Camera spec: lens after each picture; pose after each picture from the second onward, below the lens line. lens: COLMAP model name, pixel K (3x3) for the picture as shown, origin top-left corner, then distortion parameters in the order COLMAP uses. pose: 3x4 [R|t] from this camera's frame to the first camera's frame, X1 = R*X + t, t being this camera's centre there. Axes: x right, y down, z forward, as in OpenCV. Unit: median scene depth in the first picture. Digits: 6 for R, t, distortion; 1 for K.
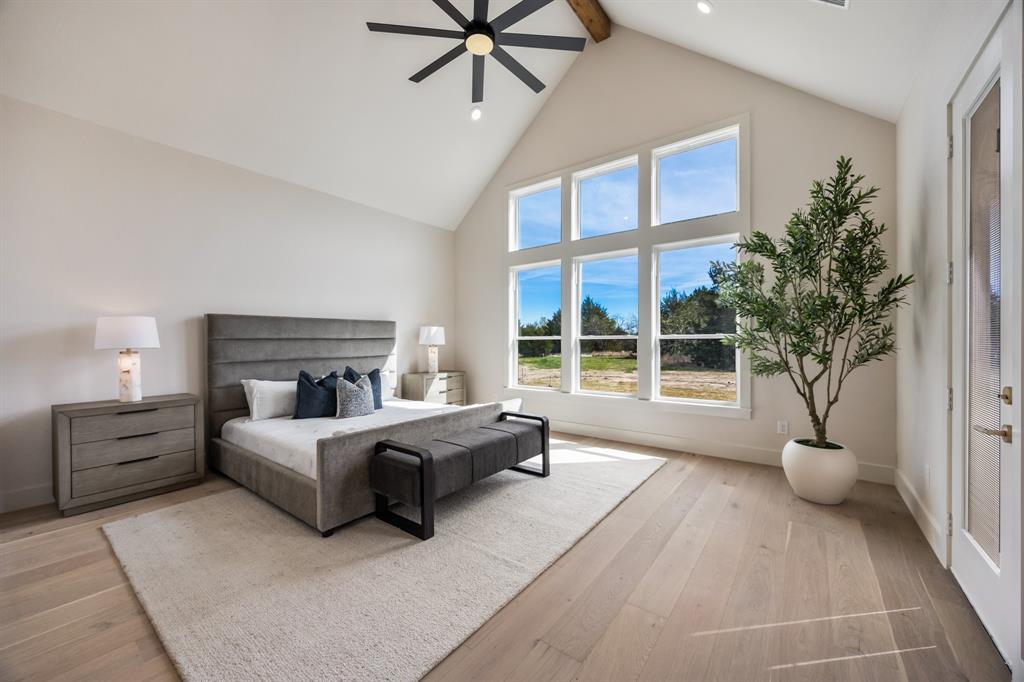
lens RADIAL K [[395.7, 0, 512.0], [0, 395.7, 341.0], [0, 0, 1]] dist [-0.000389, 0.000260]
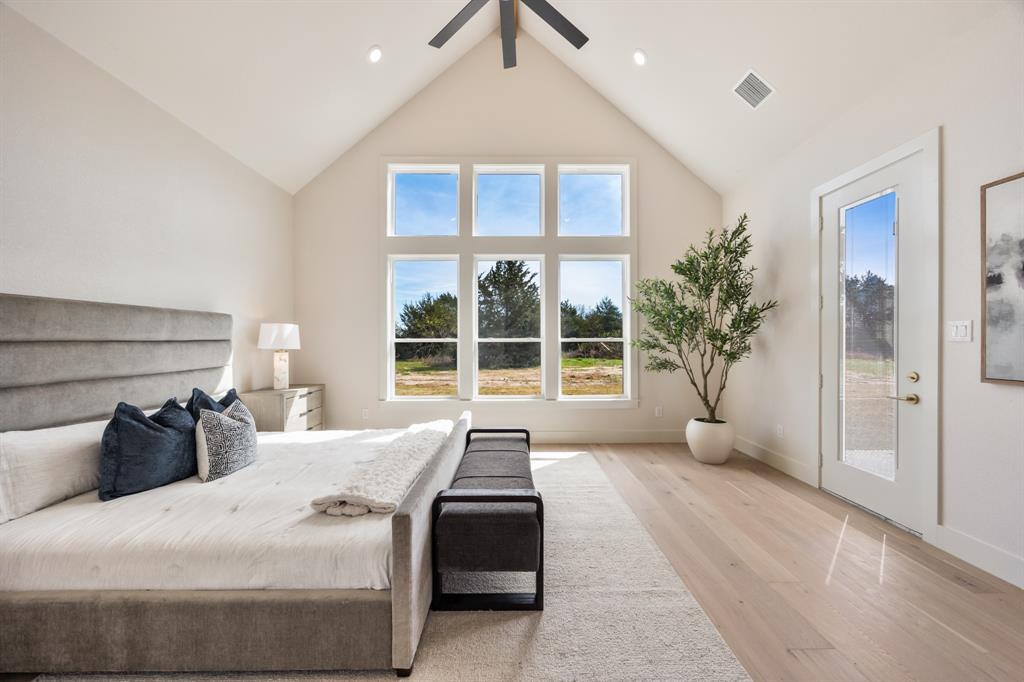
lens RADIAL K [[395.7, 0, 512.0], [0, 395.7, 341.0], [0, 0, 1]] dist [-0.000389, 0.000260]
pose [[0.784264, 0.003022, 0.620420, -0.411934], [-0.001036, 0.999993, -0.003561, -0.004195], [-0.620427, 0.002150, 0.784261, 0.246928]]
